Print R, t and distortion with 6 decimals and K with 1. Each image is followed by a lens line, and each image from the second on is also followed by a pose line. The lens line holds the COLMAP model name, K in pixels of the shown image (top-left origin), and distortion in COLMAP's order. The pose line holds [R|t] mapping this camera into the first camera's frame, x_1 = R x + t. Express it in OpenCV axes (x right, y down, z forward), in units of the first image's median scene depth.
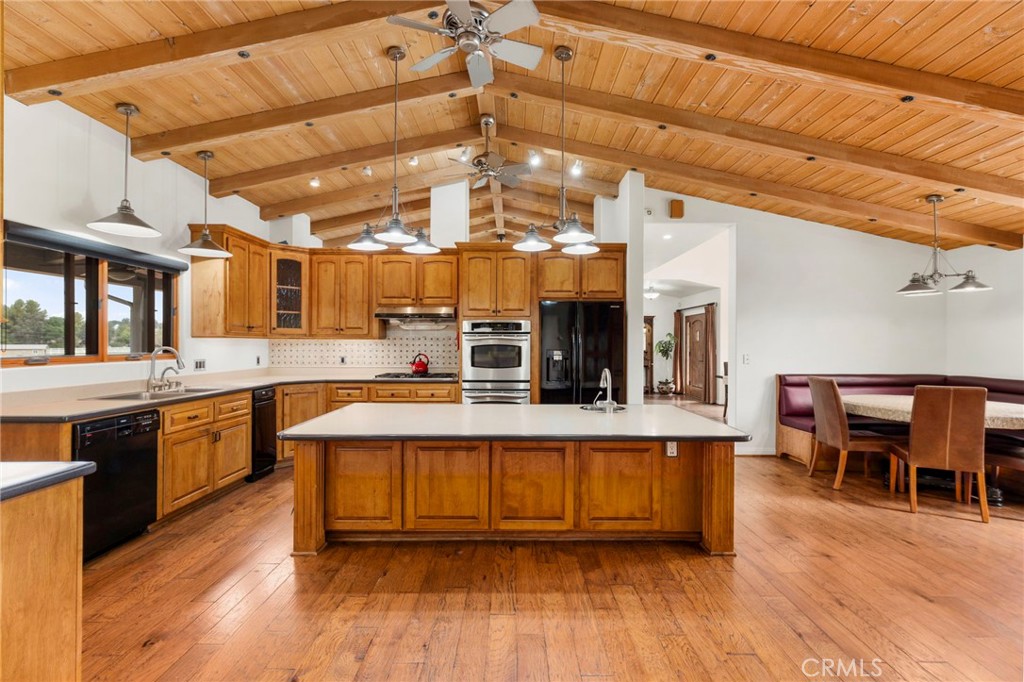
lens RADIAL K [[459.1, 0, 512.0], [0, 459.1, 341.0], [0, 0, 1]] dist [-0.002374, -0.000269]
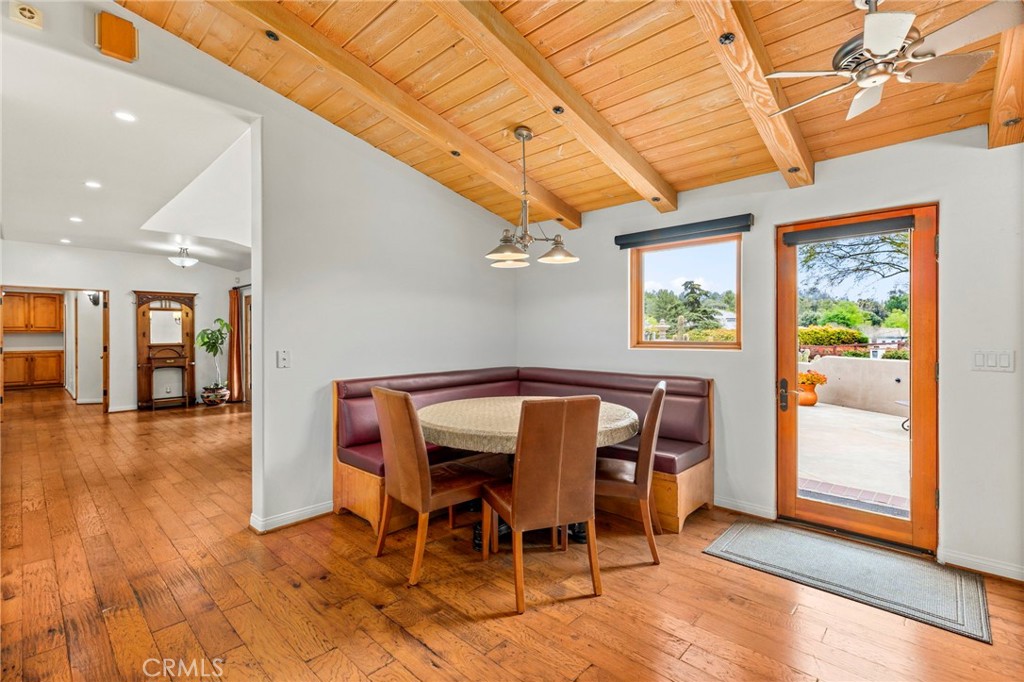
lens RADIAL K [[459.1, 0, 512.0], [0, 459.1, 341.0], [0, 0, 1]] dist [-0.002374, -0.000269]
pose [[0.681988, -0.018461, 0.731130, 0.349629], [0.002095, 0.999727, 0.023288, 0.005077], [-0.731360, -0.014351, 0.681841, 0.484824]]
